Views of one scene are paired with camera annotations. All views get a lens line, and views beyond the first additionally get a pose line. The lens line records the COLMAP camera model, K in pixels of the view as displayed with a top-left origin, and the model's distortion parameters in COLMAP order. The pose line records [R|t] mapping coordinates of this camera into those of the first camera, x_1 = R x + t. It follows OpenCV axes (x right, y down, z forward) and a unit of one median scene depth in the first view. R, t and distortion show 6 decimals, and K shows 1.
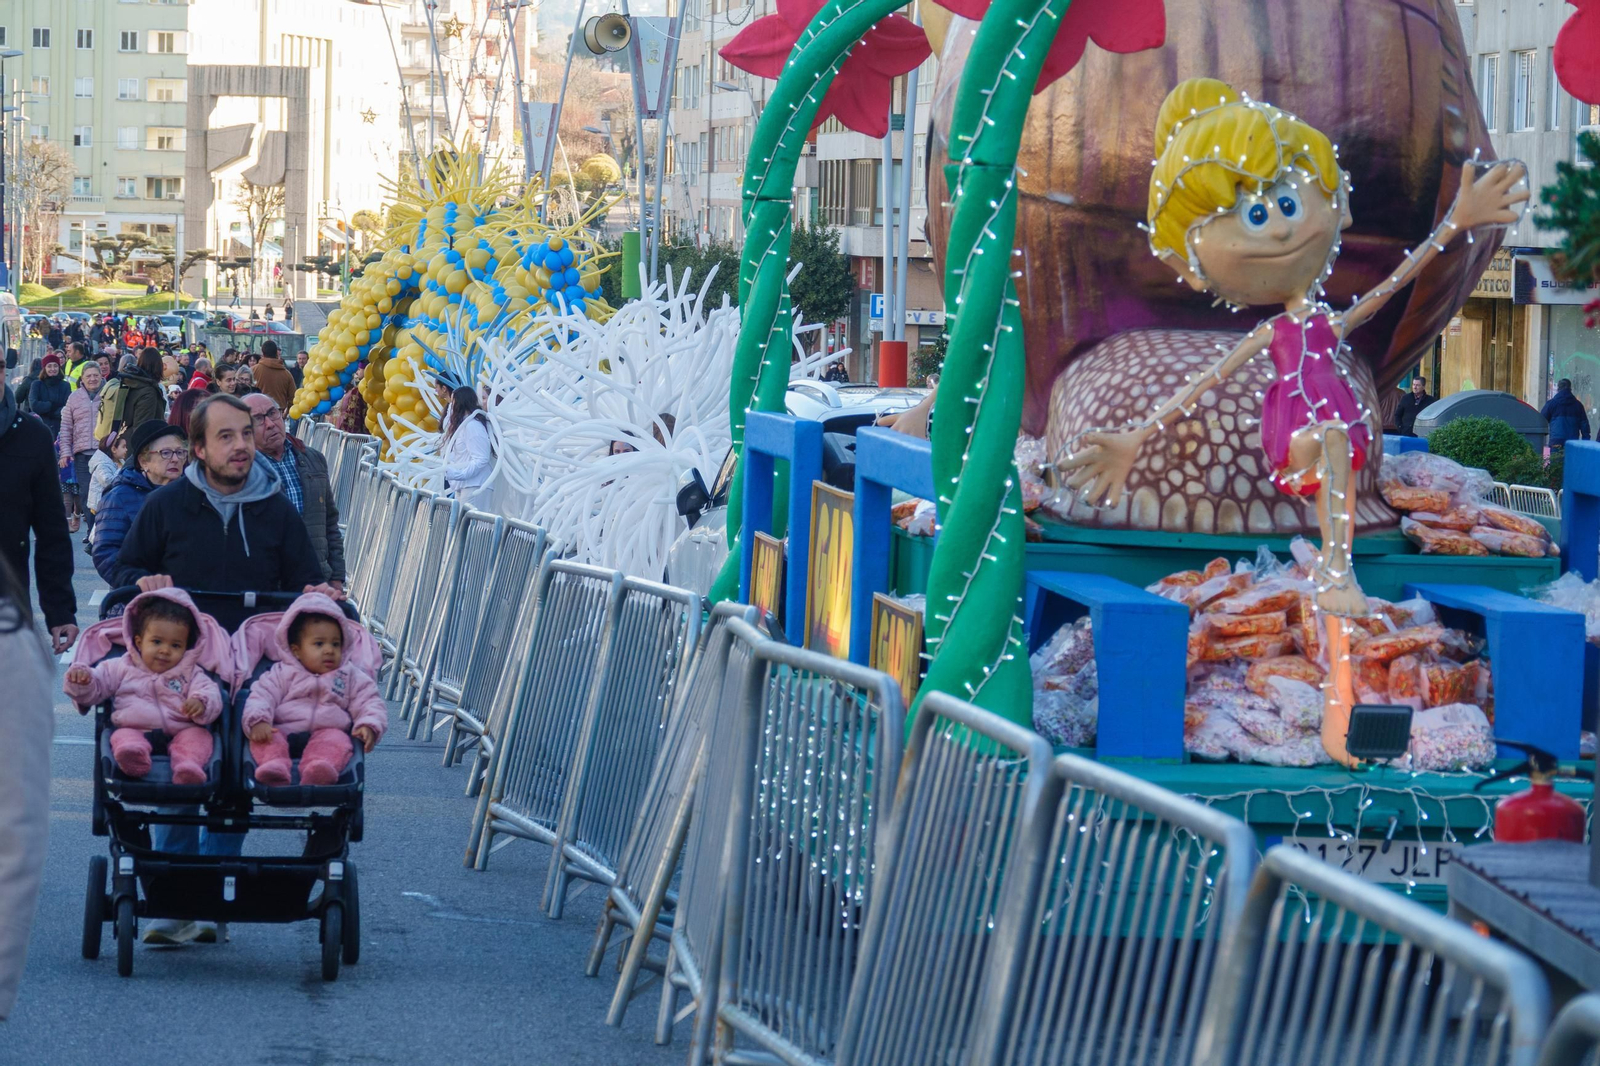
lens RADIAL K [[6421.2, 0, 799.8], [0, 6421.2, 533.3], [0, 0, 1]] dist [-0.474947, 0.000000]
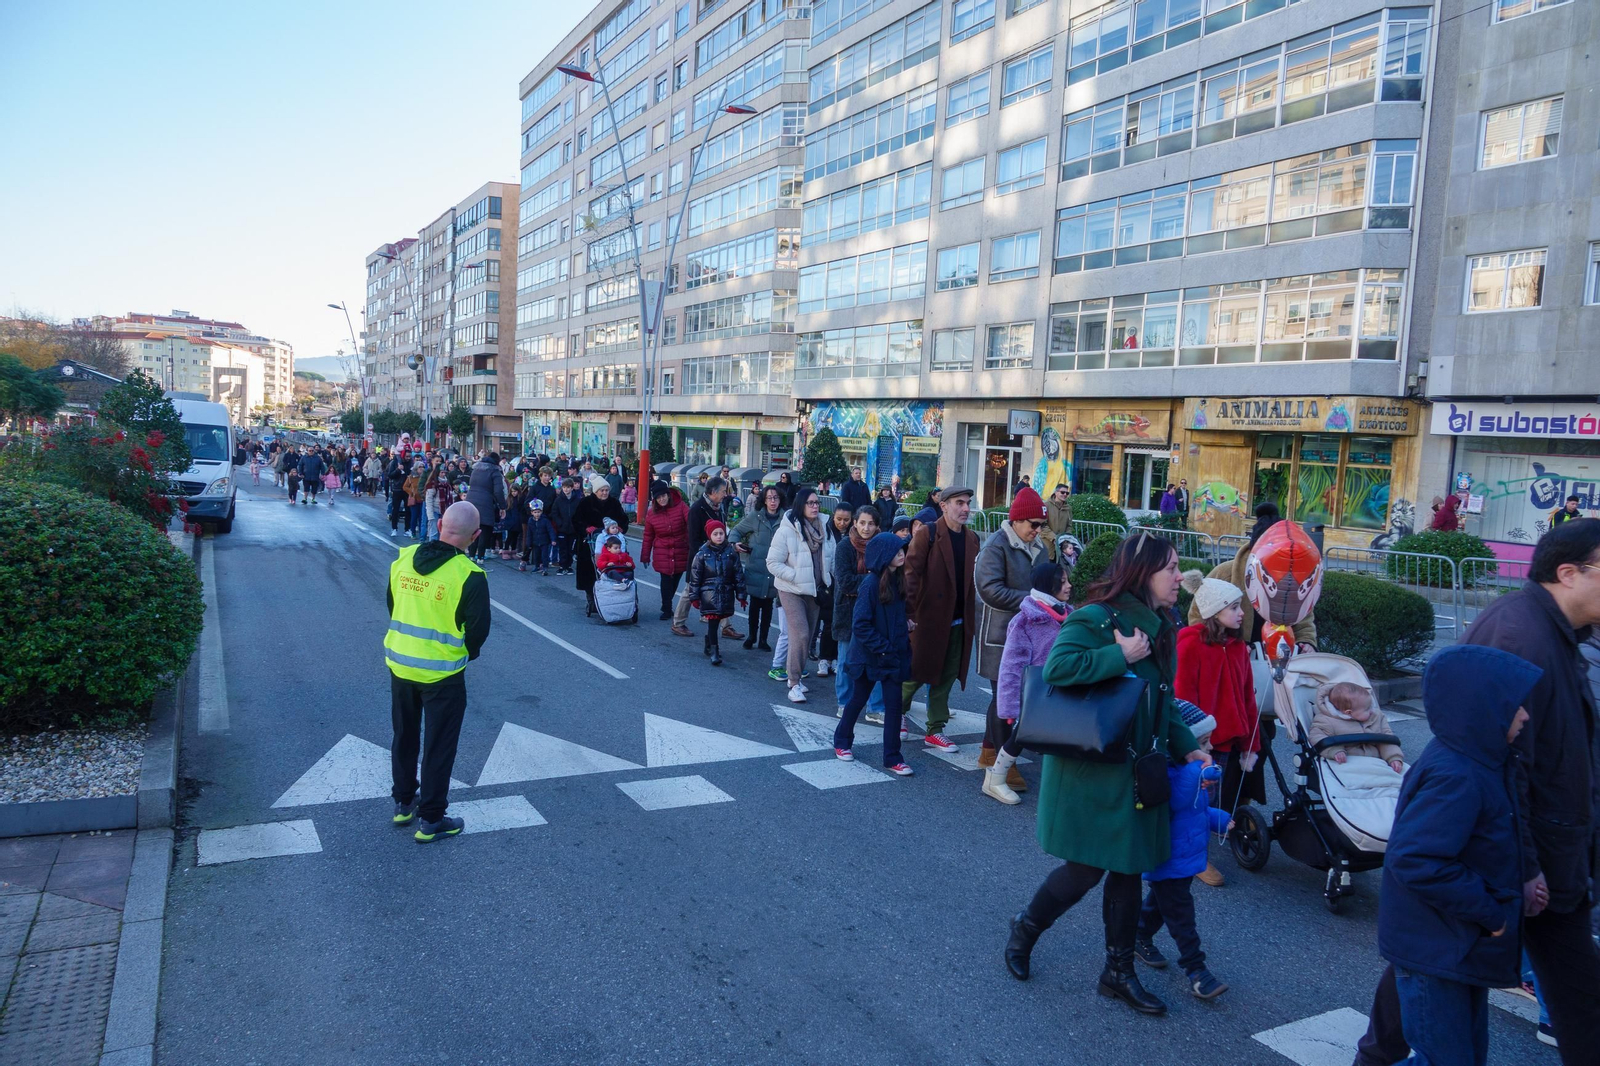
lens RADIAL K [[1139.2, 0, 799.4], [0, 1139.2, 531.4], [0, 0, 1]] dist [0.004031, 0.001402]
pose [[0.926136, -0.025419, 0.376333, -0.025027], [0.006574, 0.998663, 0.051275, -0.003053], [-0.377133, -0.045013, 0.925064, 0.172318]]
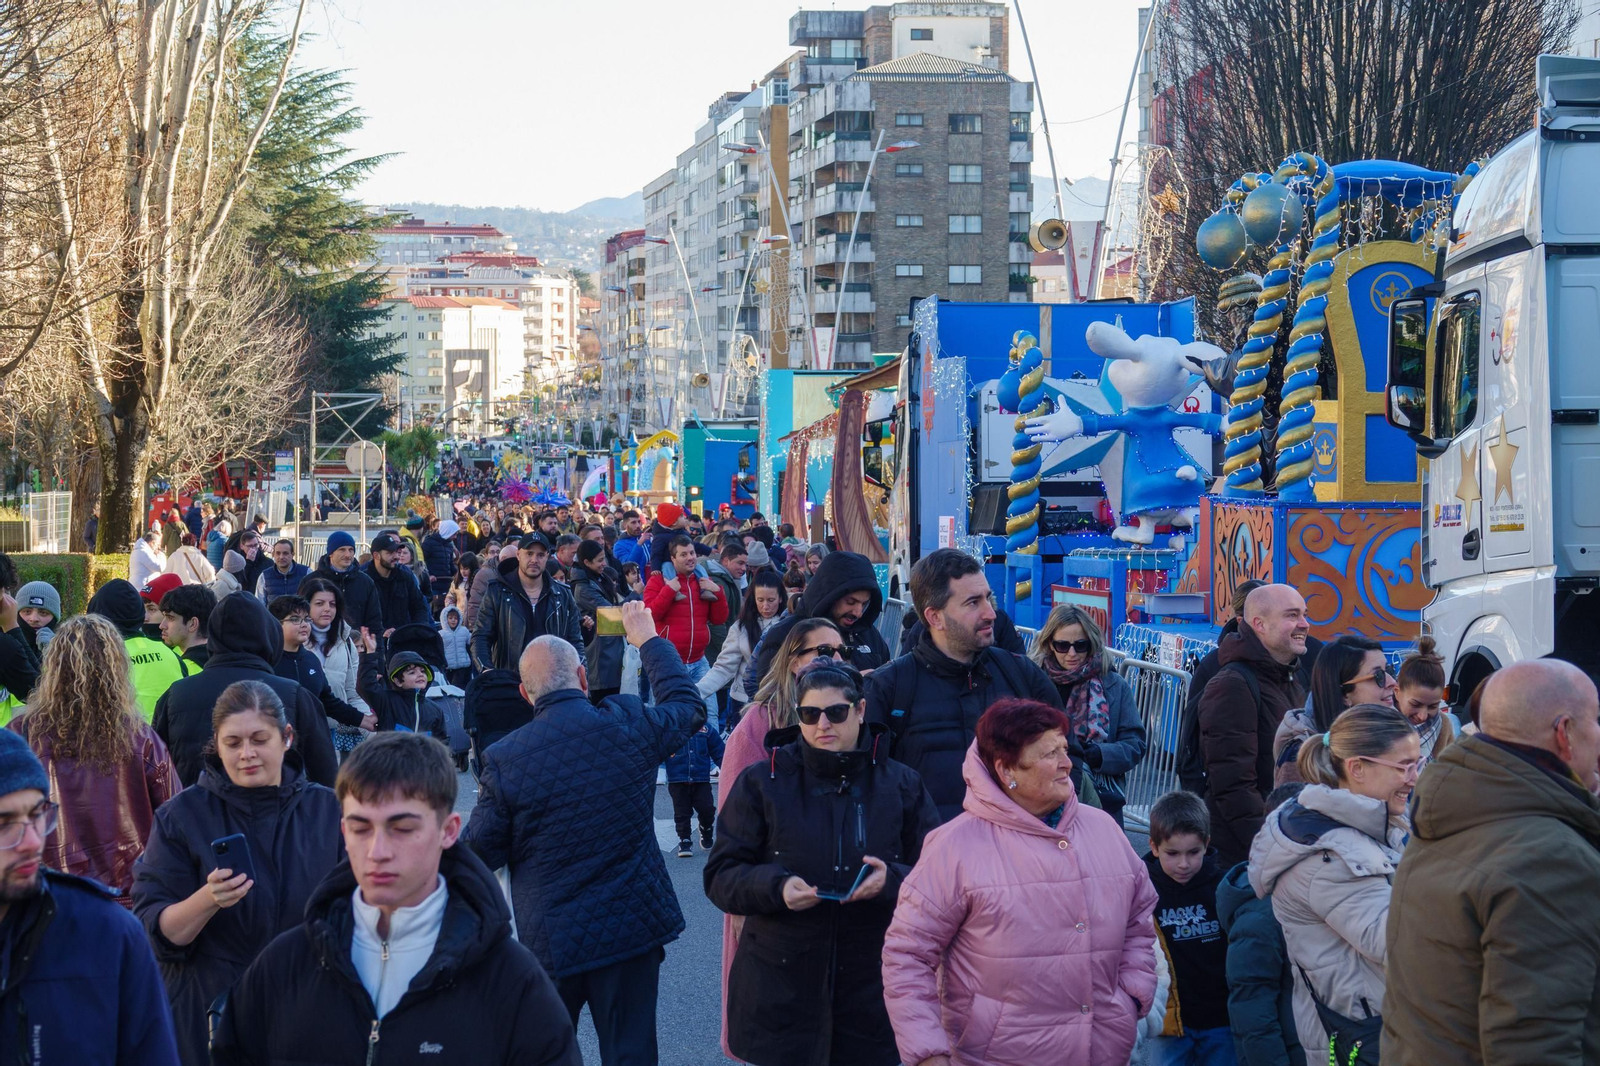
lens RADIAL K [[3668.1, 0, 800.5], [0, 3668.1, 533.7], [0, 0, 1]] dist [0.073662, 0.000000]
pose [[0.999771, -0.019480, 0.008827, 0.043396], [0.019460, 0.999808, 0.002394, 0.006602], [-0.008872, -0.002221, 0.999958, -0.602876]]
